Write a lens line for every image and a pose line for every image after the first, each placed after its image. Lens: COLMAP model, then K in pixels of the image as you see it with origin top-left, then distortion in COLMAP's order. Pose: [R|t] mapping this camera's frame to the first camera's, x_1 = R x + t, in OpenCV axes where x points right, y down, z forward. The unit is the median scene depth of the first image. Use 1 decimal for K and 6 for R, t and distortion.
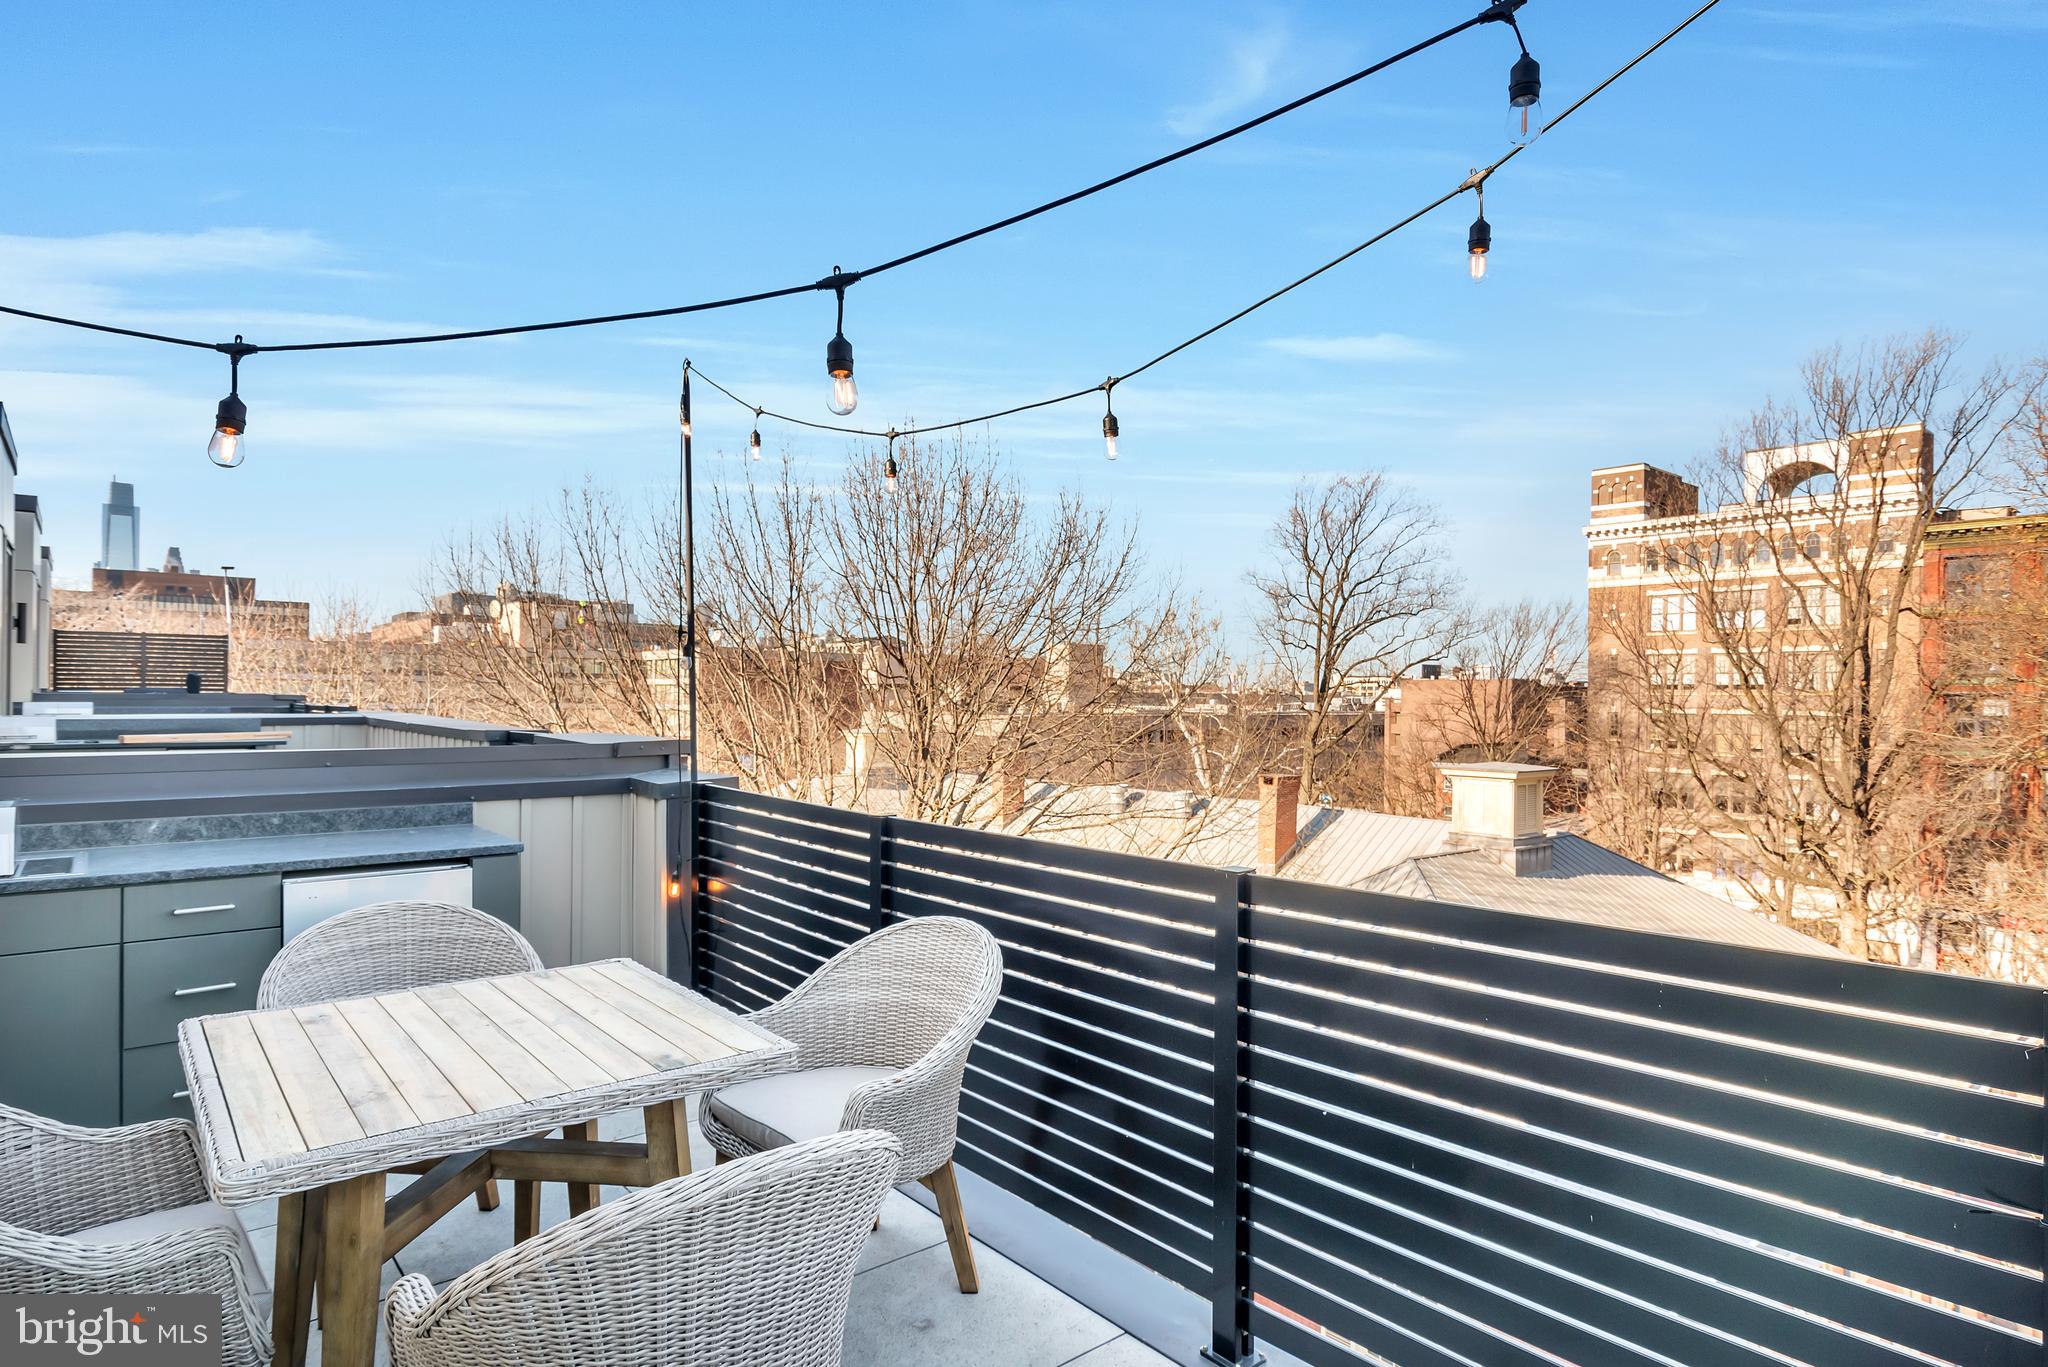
lens RADIAL K [[1115.5, 0, 1023.2], [0, 1115.5, 723.0], [0, 0, 1]] dist [-0.000026, -0.000046]
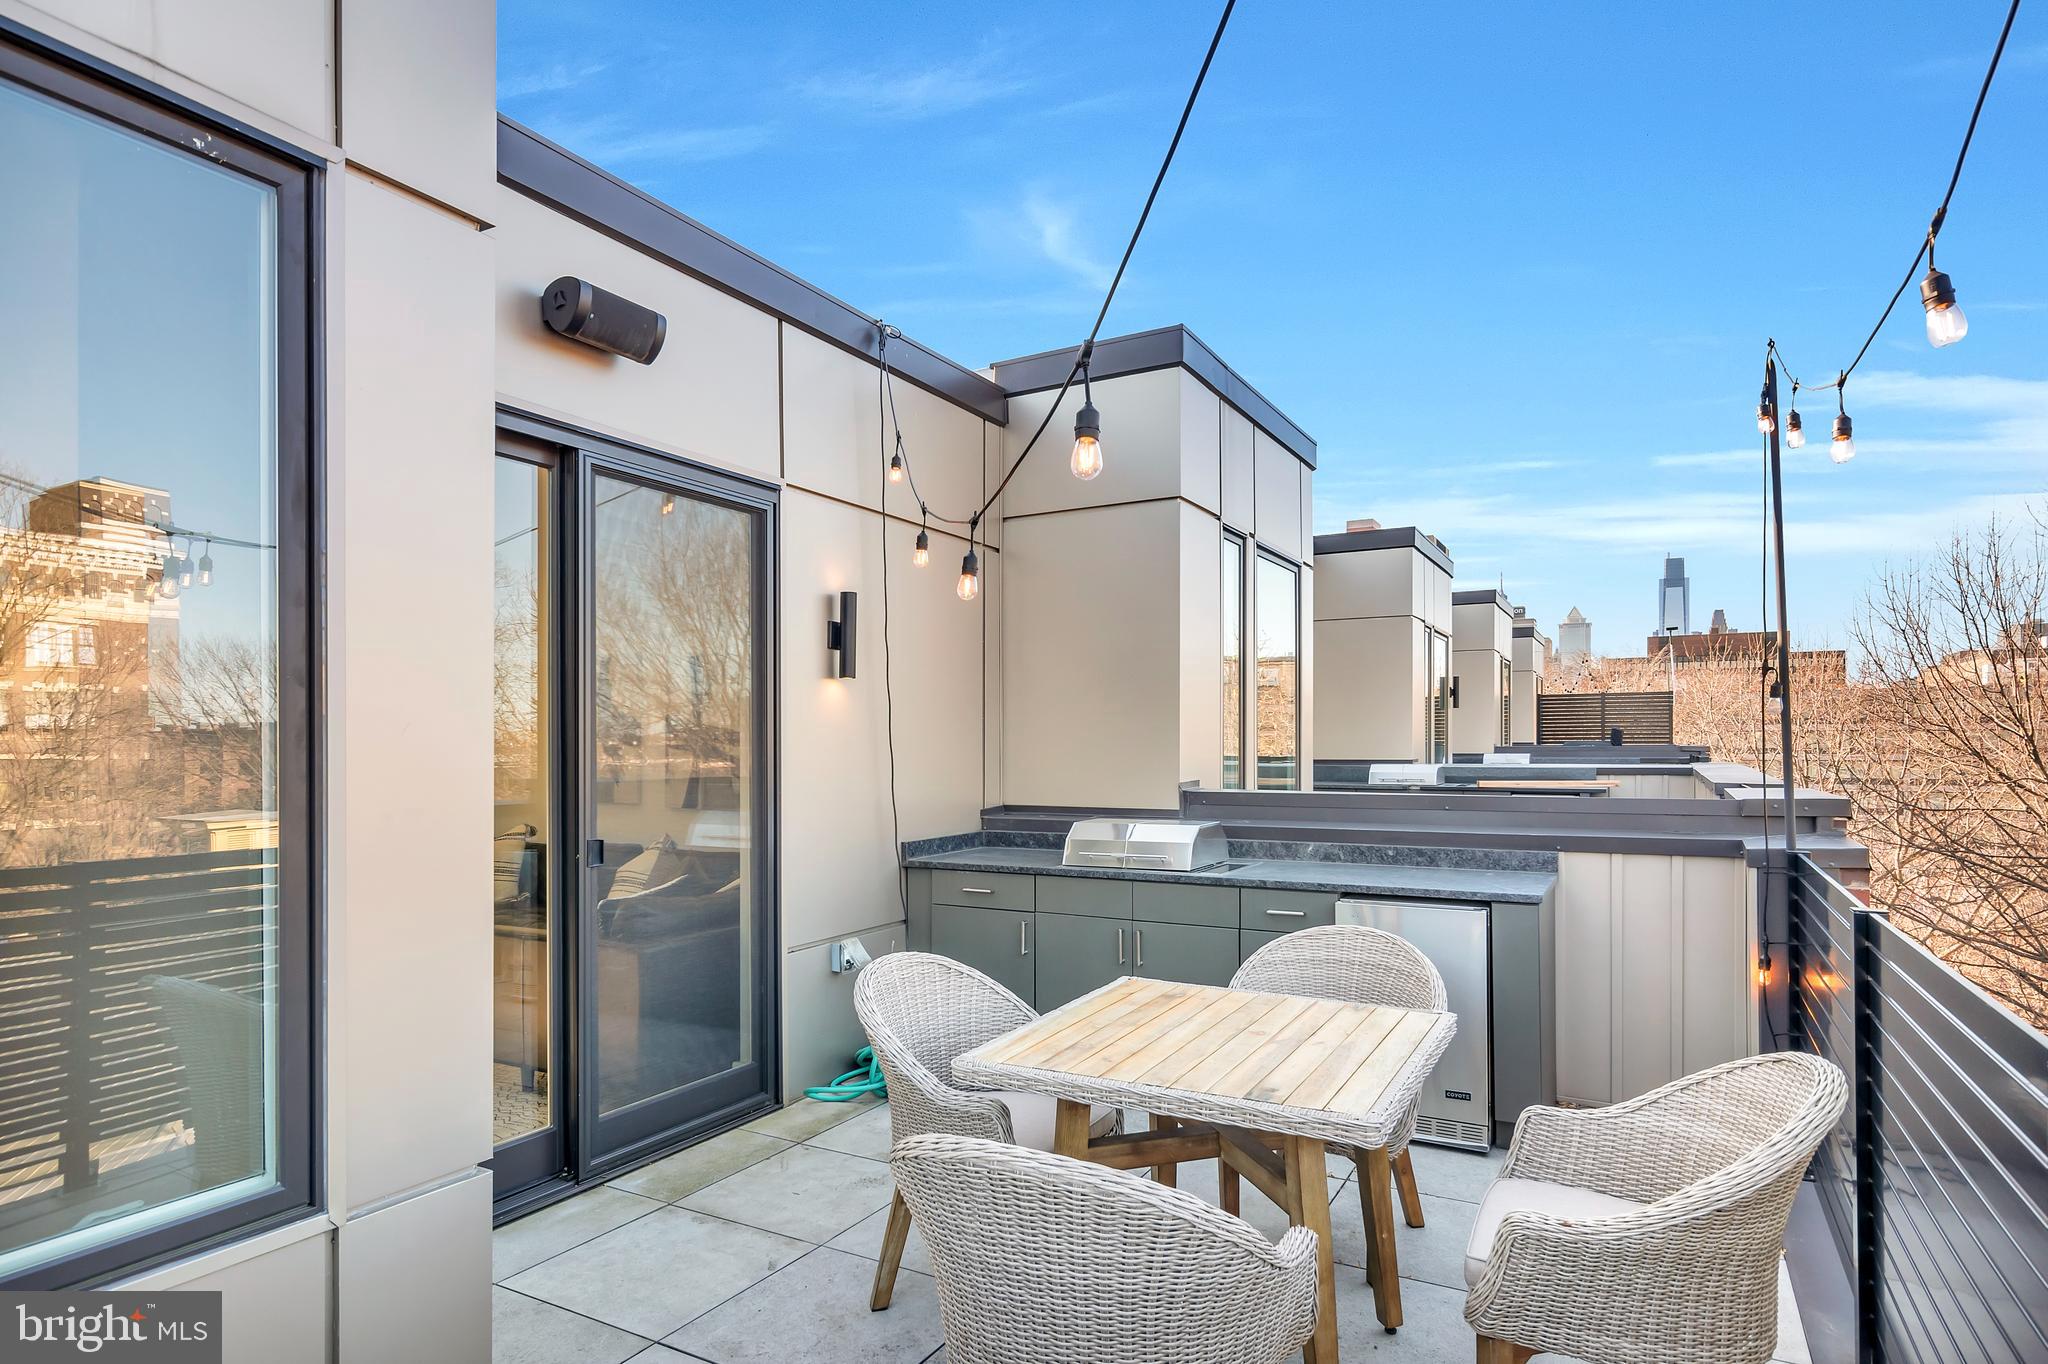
lens RADIAL K [[1106.8, 0, 1025.1], [0, 1106.8, 743.7], [0, 0, 1]] dist [-0.002399, 0.000143]
pose [[0.361037, -0.010113, -0.932496, 0.266106], [-0.015949, 0.999728, -0.017017, -0.001779], [0.932415, 0.021016, 0.360778, 0.190179]]
